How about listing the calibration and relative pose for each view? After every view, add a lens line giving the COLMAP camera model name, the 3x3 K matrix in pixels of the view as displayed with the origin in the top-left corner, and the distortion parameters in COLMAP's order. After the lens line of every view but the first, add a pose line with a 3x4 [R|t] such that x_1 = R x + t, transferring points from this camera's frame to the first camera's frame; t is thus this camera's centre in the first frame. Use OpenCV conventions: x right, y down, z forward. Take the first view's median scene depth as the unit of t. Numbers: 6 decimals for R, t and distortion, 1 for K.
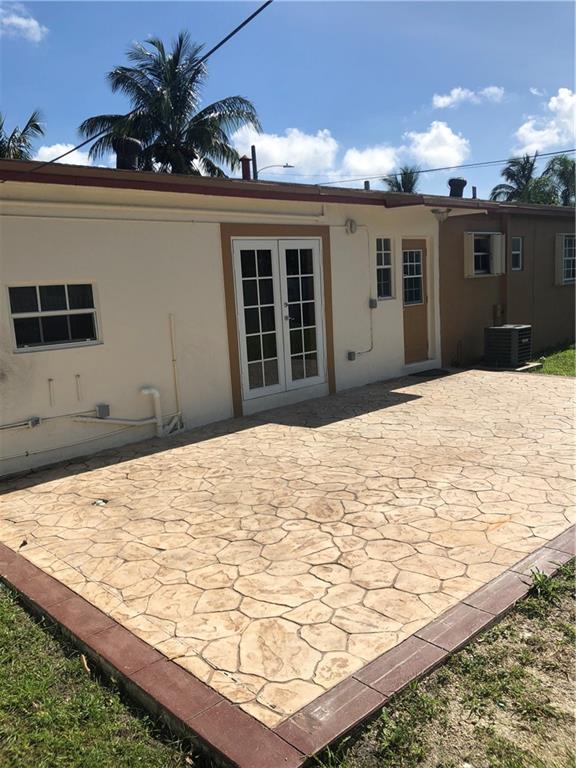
lens RADIAL K [[643.2, 0, 289.2], [0, 643.2, 385.3], [0, 0, 1]] dist [0.028043, -0.020714]
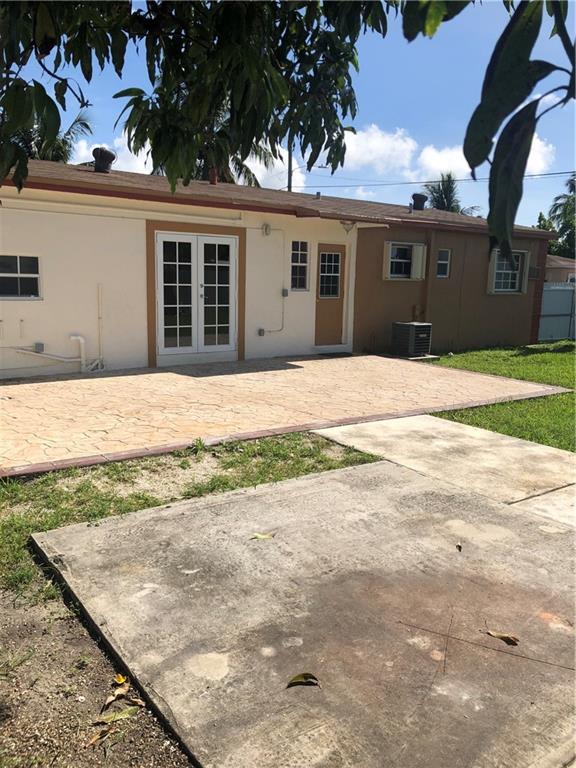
lens RADIAL K [[643.2, 0, 288.1], [0, 643.2, 384.7], [0, 0, 1]] dist [0.028043, -0.020714]
pose [[0.990804, 0.098671, -0.092581, 0.297519], [-0.097823, 0.995110, 0.013666, 0.036914], [0.093477, -0.004484, 0.995611, -0.269704]]
